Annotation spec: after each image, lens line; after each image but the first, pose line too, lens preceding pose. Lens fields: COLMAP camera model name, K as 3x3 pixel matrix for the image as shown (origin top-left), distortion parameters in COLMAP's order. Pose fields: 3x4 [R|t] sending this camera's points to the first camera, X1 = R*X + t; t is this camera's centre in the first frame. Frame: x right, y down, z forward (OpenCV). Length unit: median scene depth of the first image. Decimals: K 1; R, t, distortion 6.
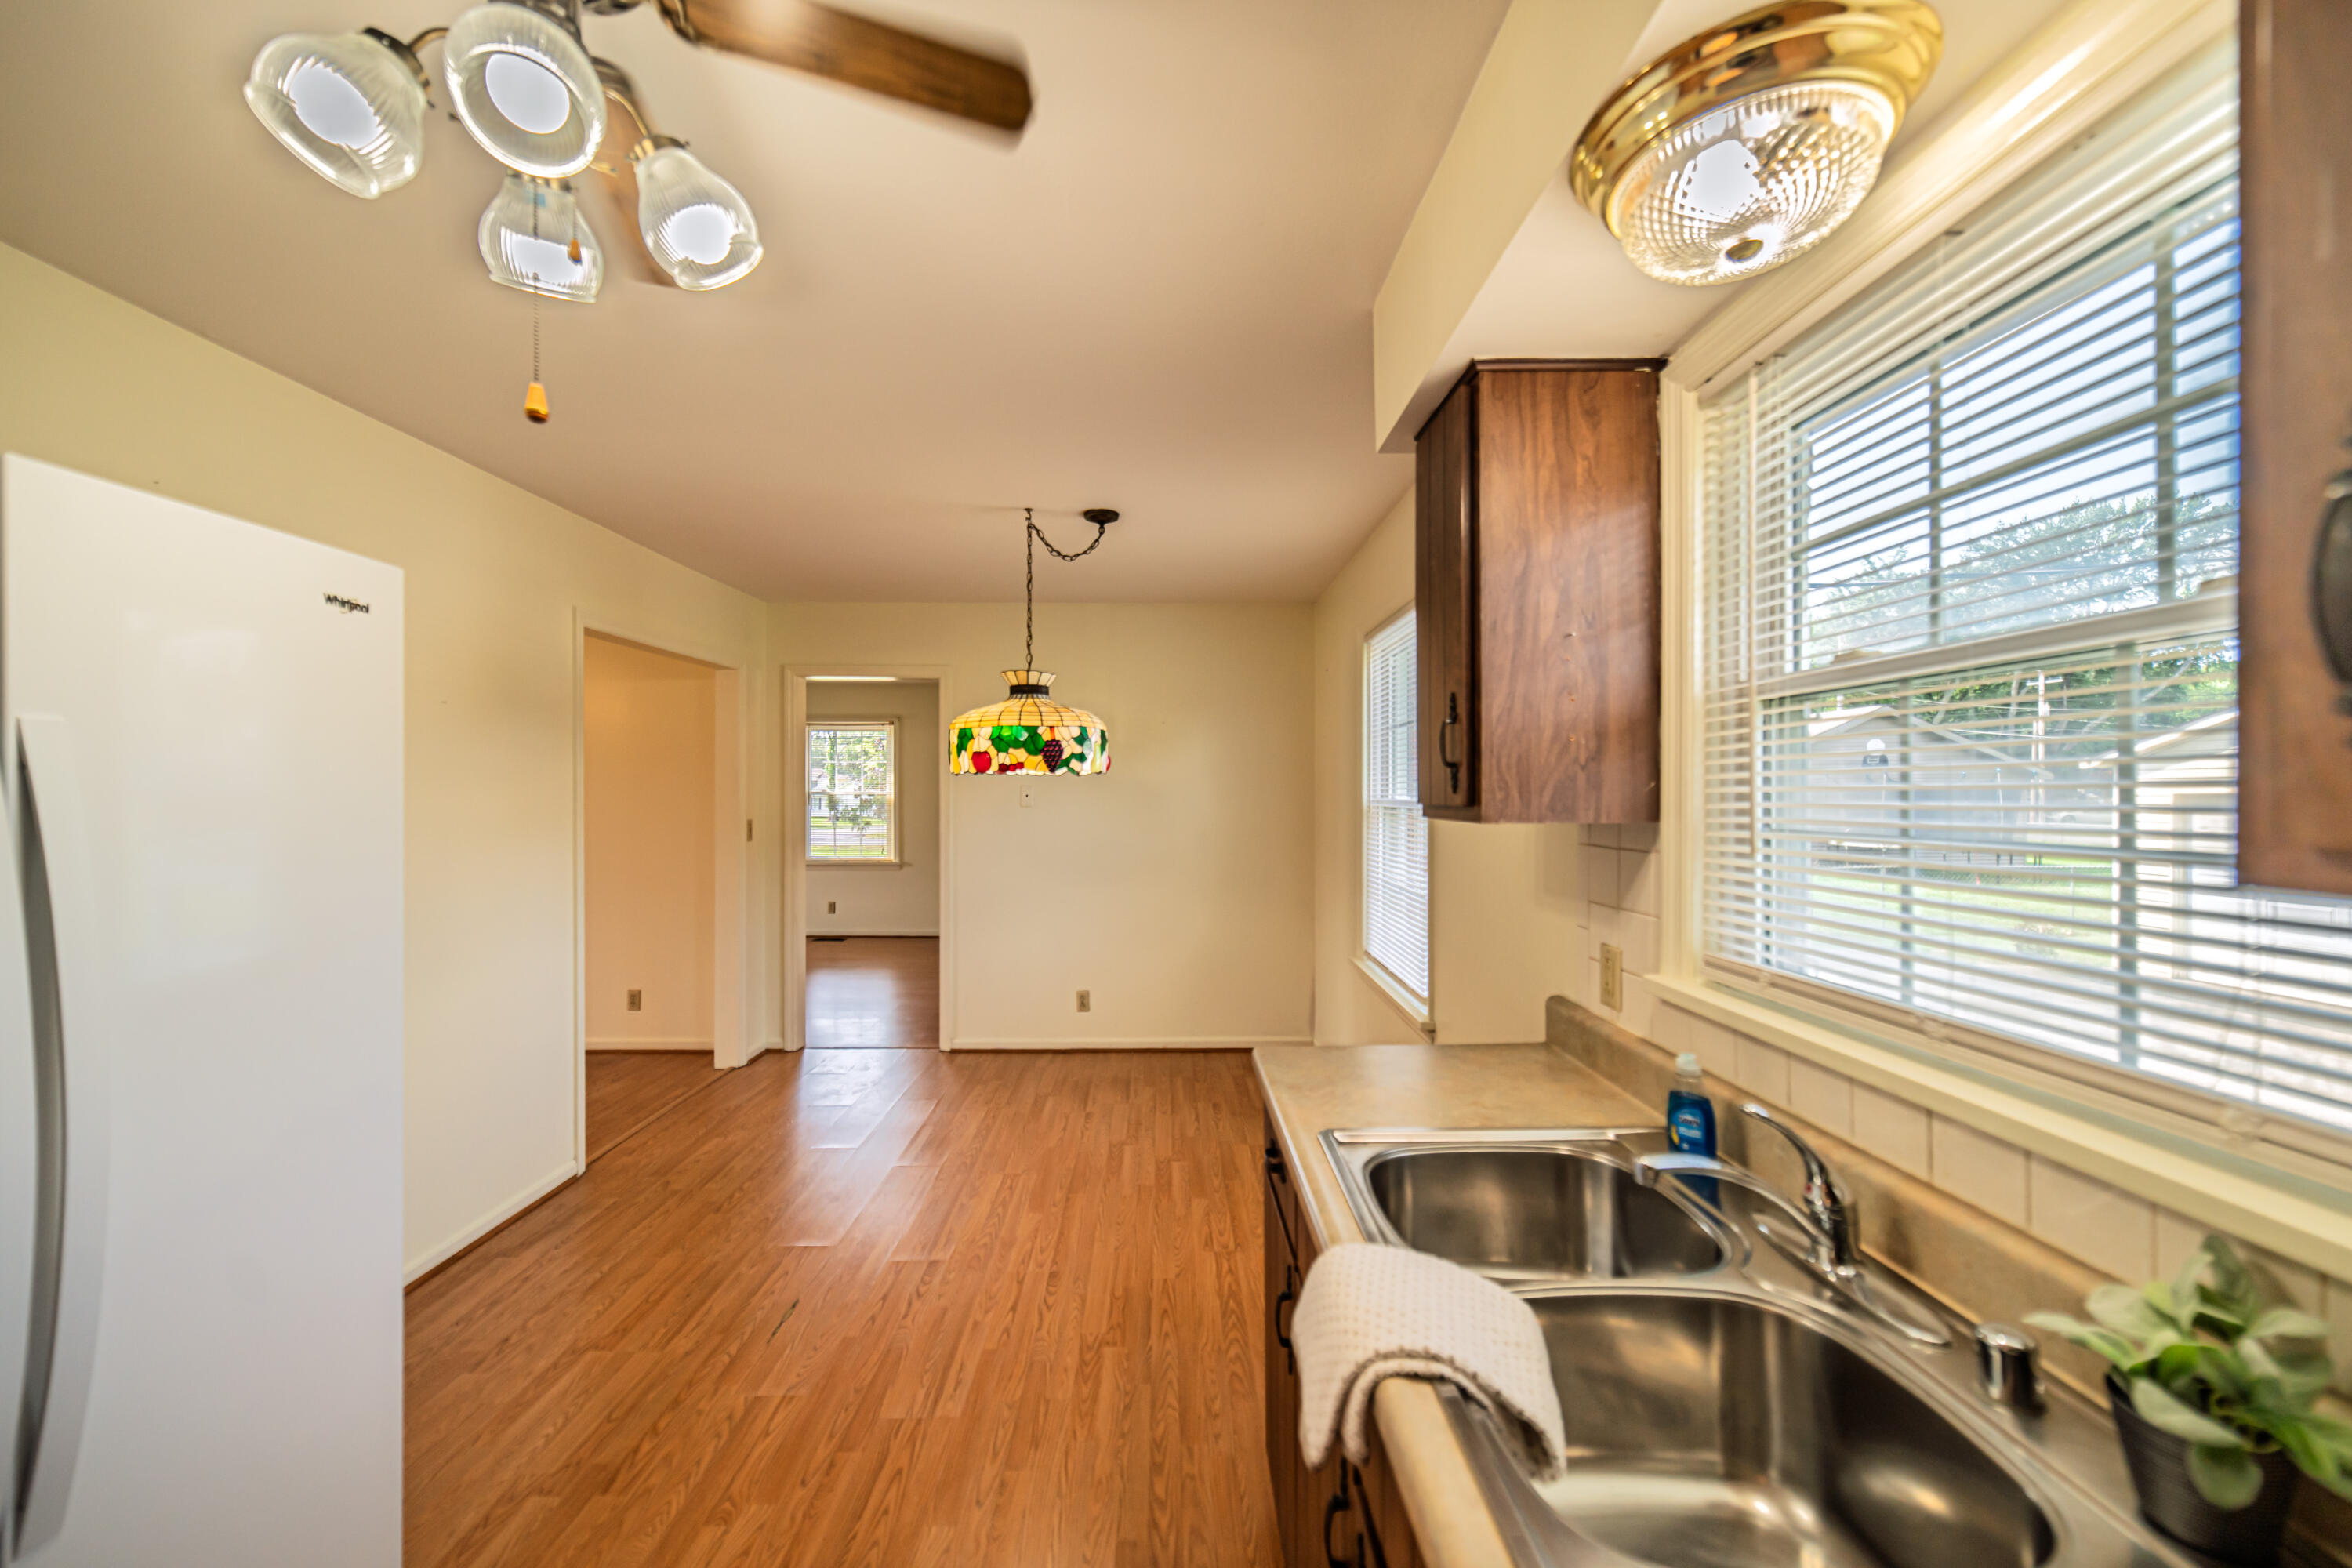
lens RADIAL K [[895.0, 0, 1173.8], [0, 895.0, 791.3], [0, 0, 1]] dist [0.000191, 0.000061]
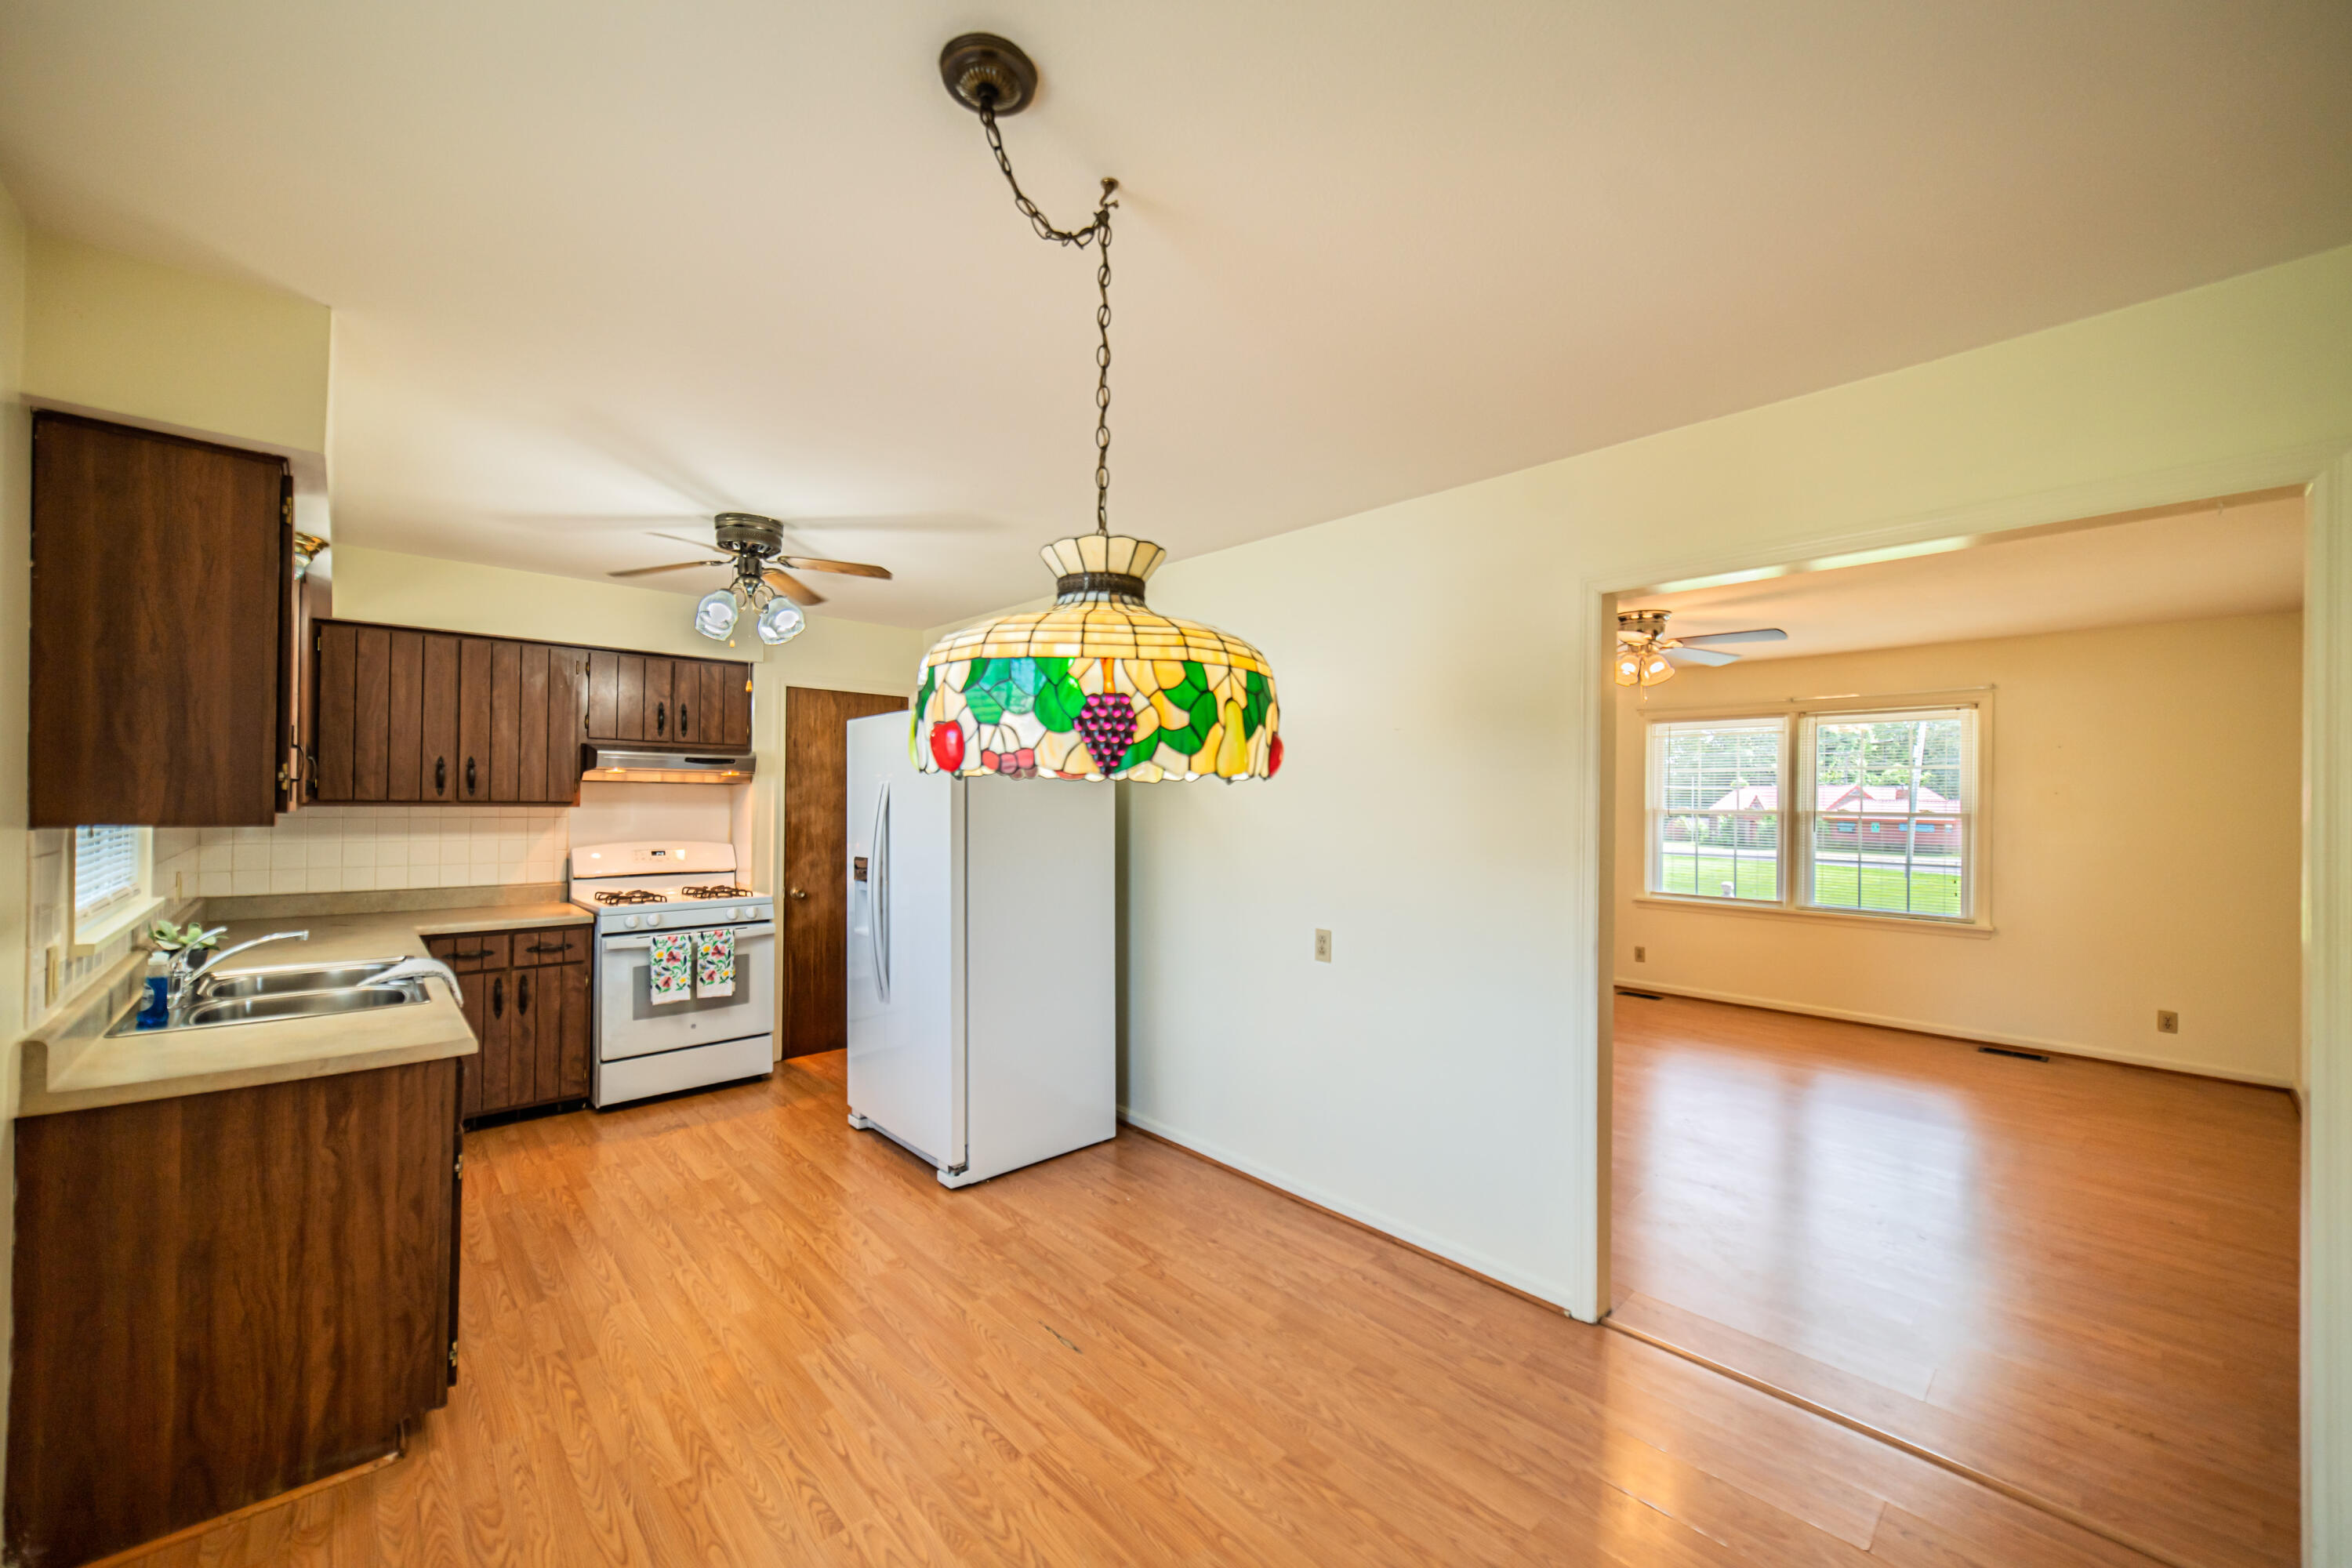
lens RADIAL K [[895.0, 0, 1173.8], [0, 895.0, 791.3], [0, 0, 1]] dist [0.000191, 0.000061]
pose [[-0.742387, -0.016881, -0.669759, 0.136160], [-0.013238, 0.999857, -0.010528, -0.009868], [0.669841, 0.001051, -0.742504, 1.652068]]
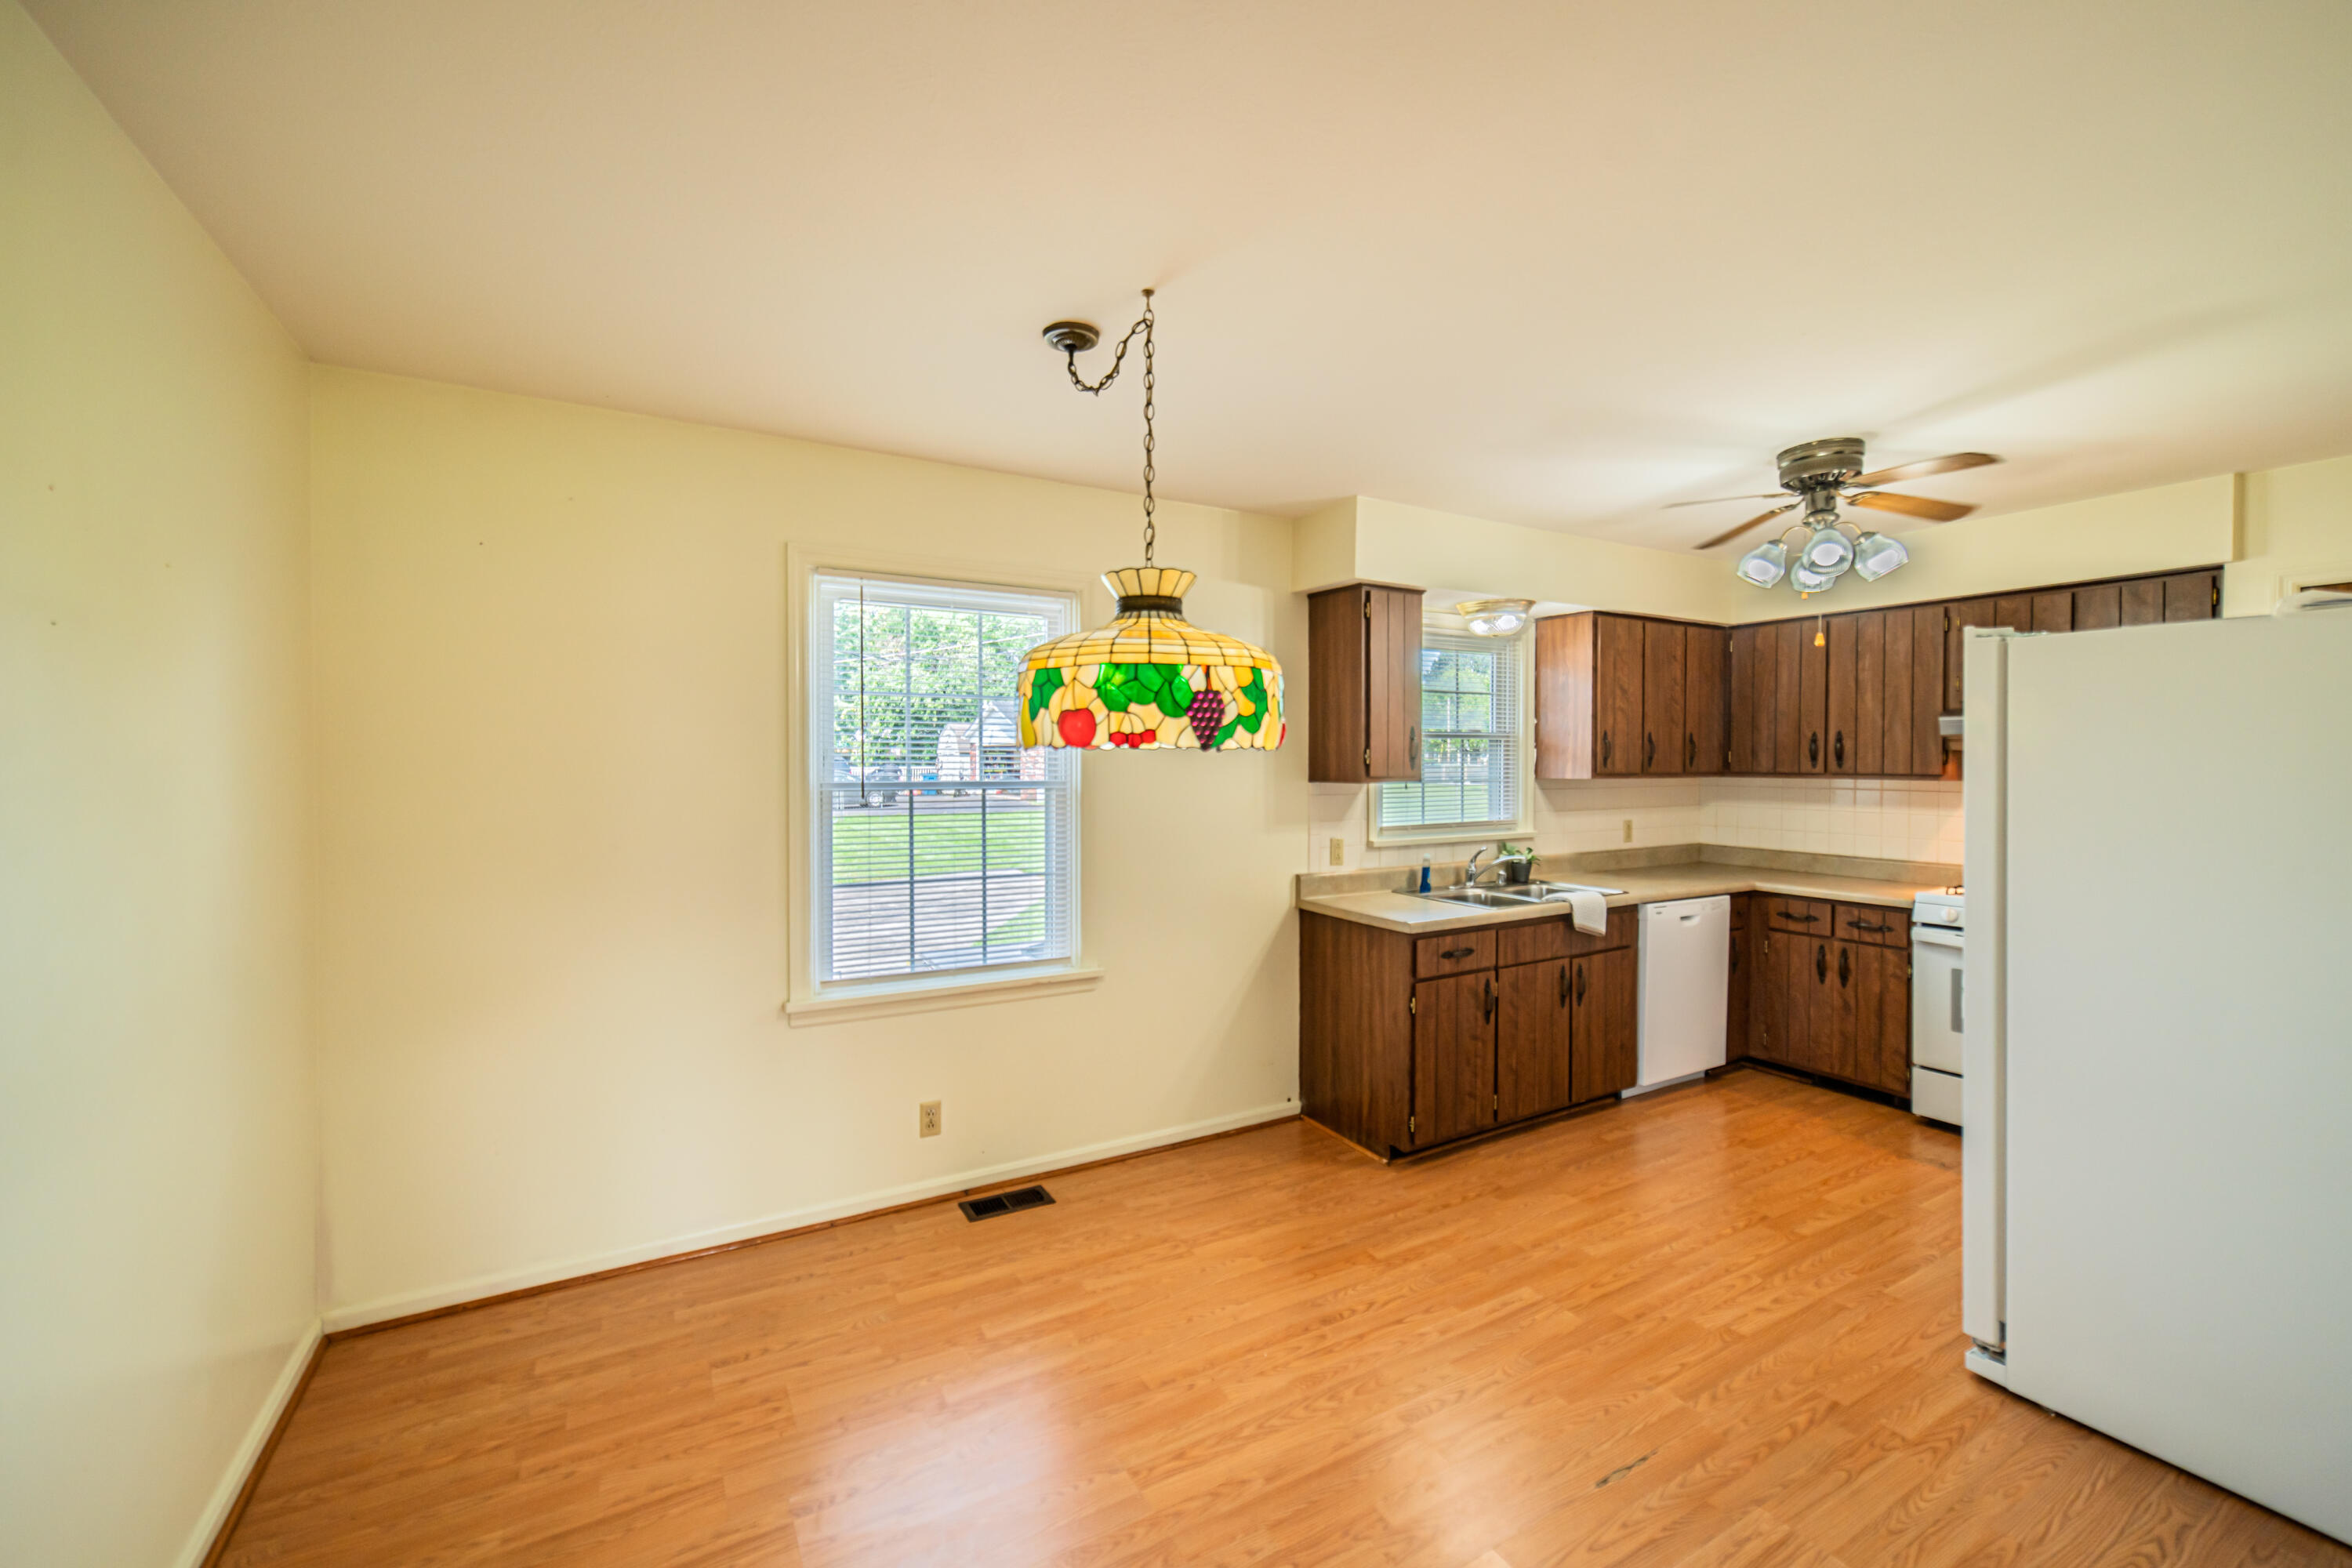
lens RADIAL K [[933.9, 0, 1155.8], [0, 933.9, 779.8], [0, 0, 1]] dist [0.000489, 0.000265]
pose [[-0.476217, -0.020786, 0.879082, -0.845466], [-0.002314, 0.999747, 0.022385, -0.016166], [-0.879324, 0.008626, -0.476145, 1.565266]]
